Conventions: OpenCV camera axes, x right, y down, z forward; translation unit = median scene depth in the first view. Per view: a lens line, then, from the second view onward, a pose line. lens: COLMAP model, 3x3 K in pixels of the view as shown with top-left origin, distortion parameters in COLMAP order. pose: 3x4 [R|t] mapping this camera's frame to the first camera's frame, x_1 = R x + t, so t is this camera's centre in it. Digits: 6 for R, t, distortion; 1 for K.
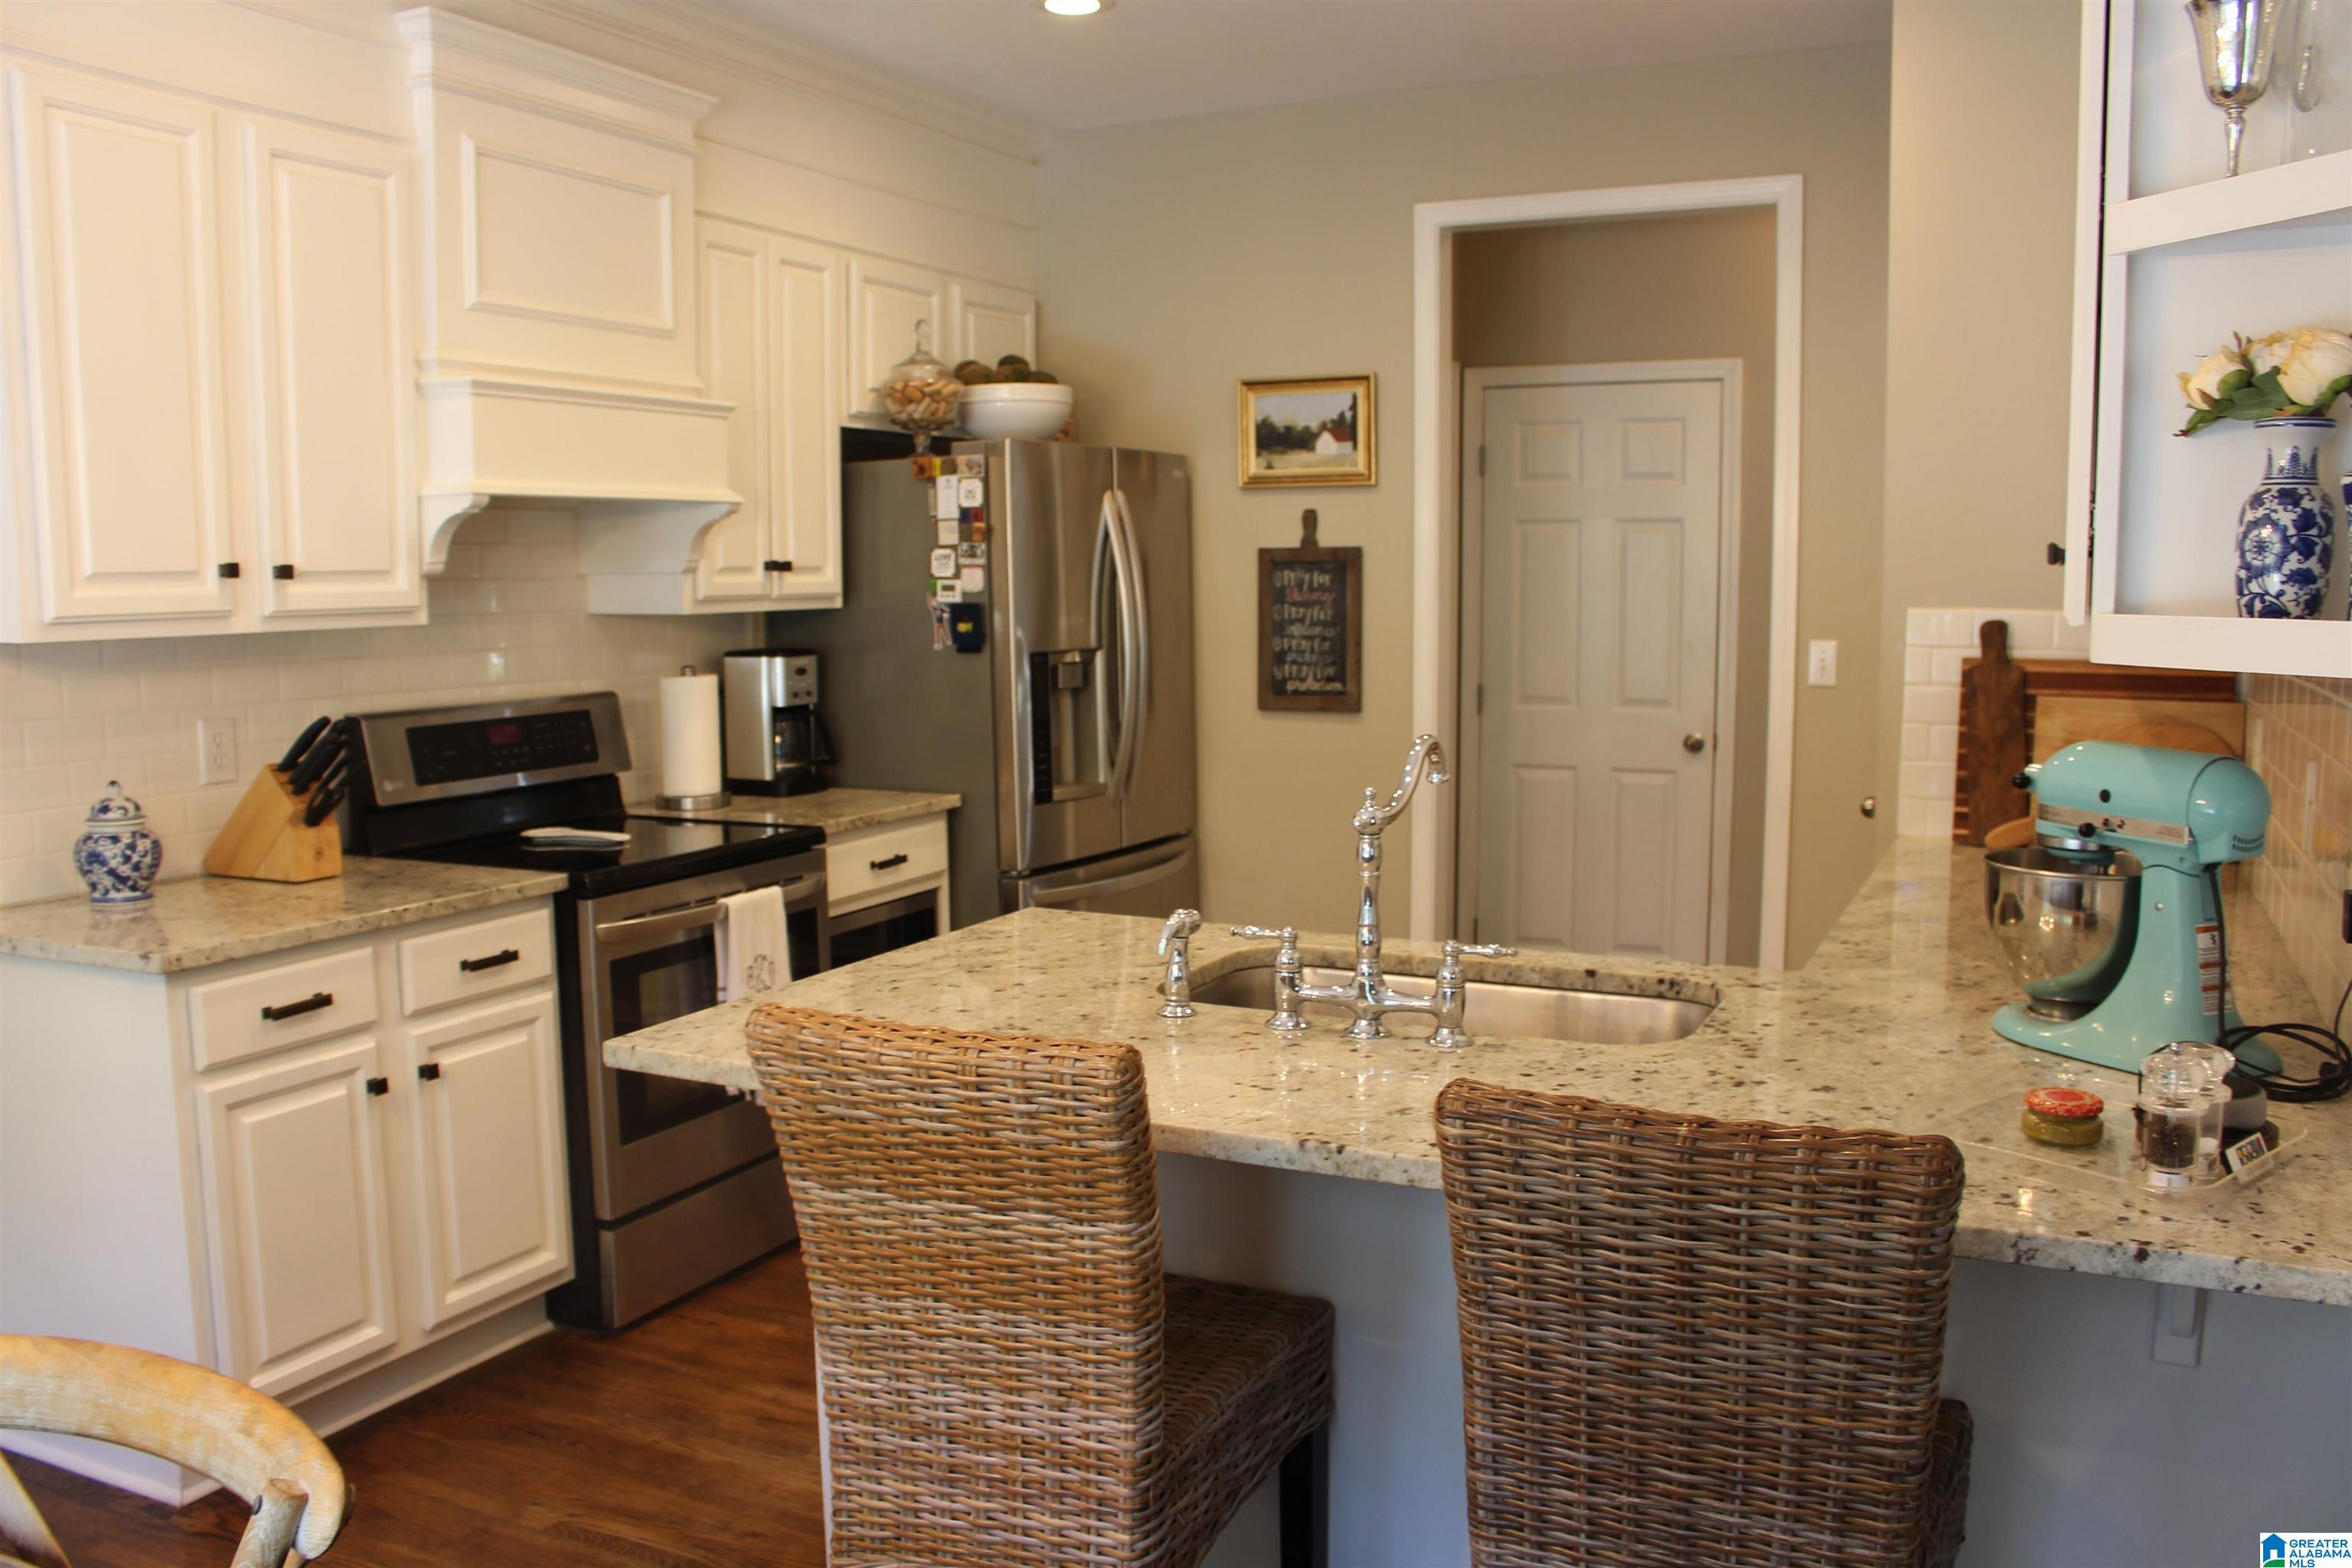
lens RADIAL K [[1924.9, 0, 1176.0], [0, 1924.9, 784.0], [0, 0, 1]] dist [-0.156677, 0.134533]
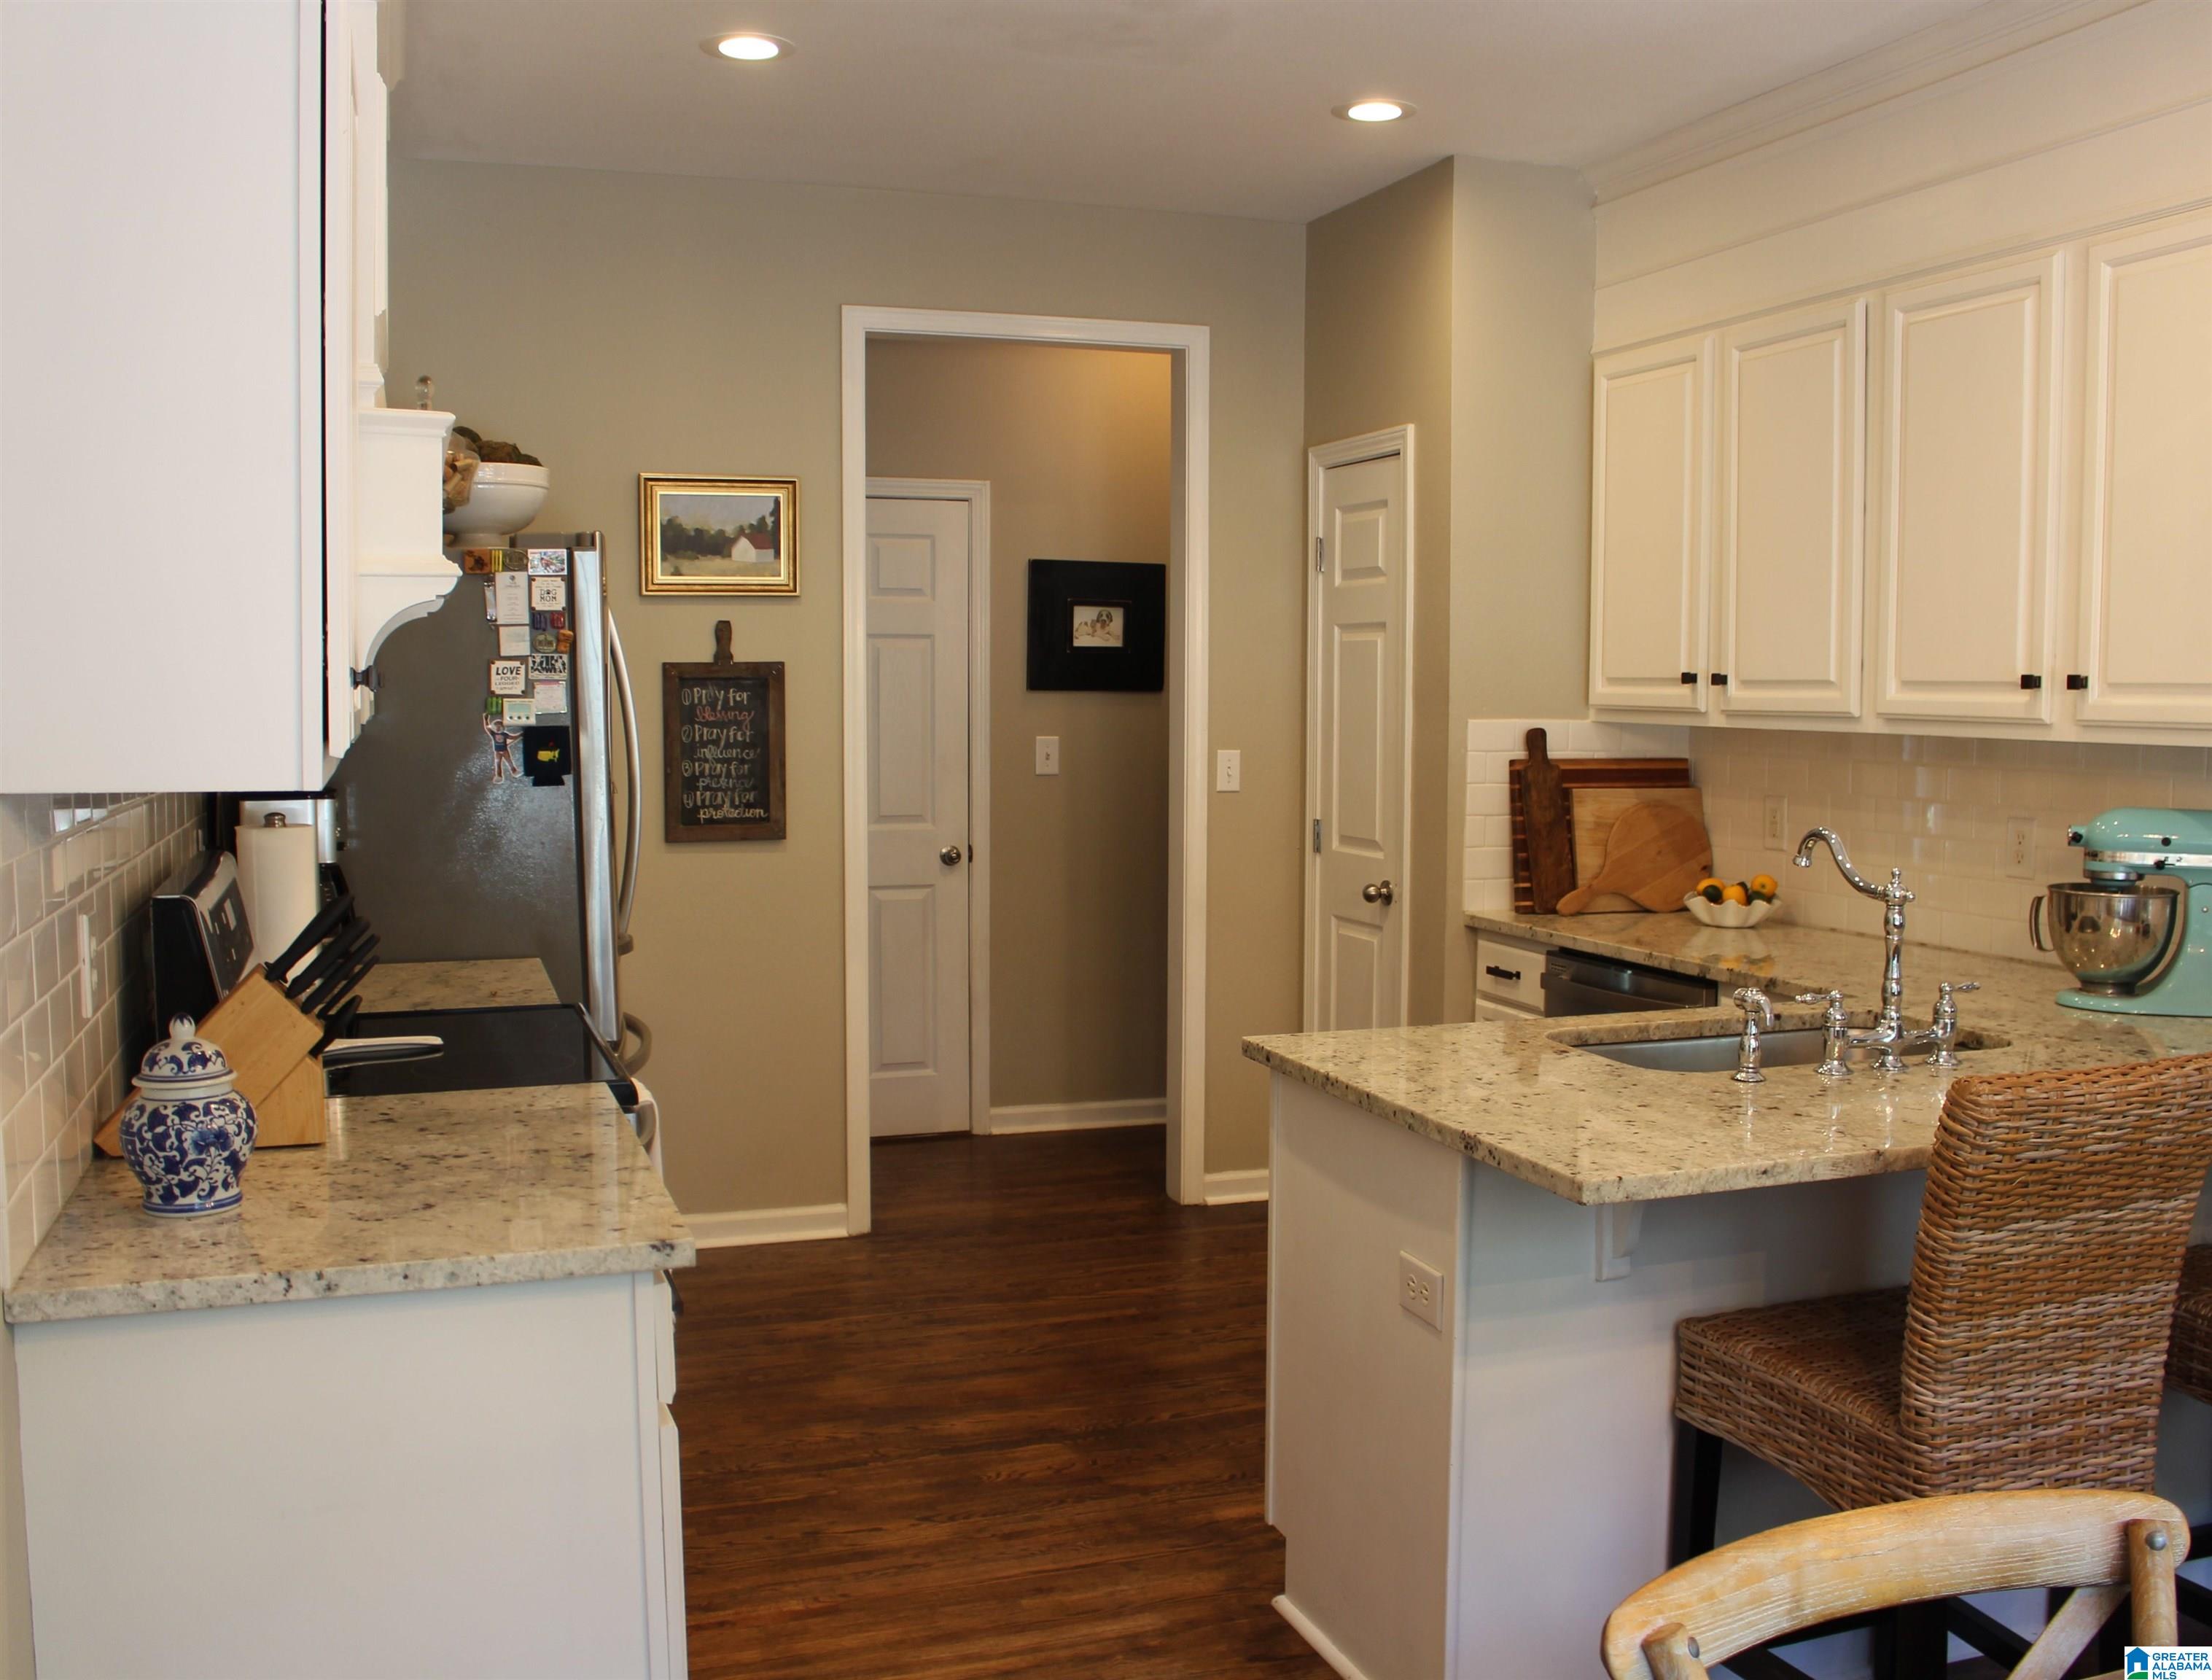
lens RADIAL K [[2068.9, 0, 1104.4], [0, 2068.9, 873.2], [0, 0, 1]] dist [-0.107939, 0.000846]
pose [[0.707466, -0.059597, 0.704230, -0.506136], [0.073564, 0.997235, 0.010491, -0.020003], [-0.702908, 0.044384, 0.709894, 0.180316]]
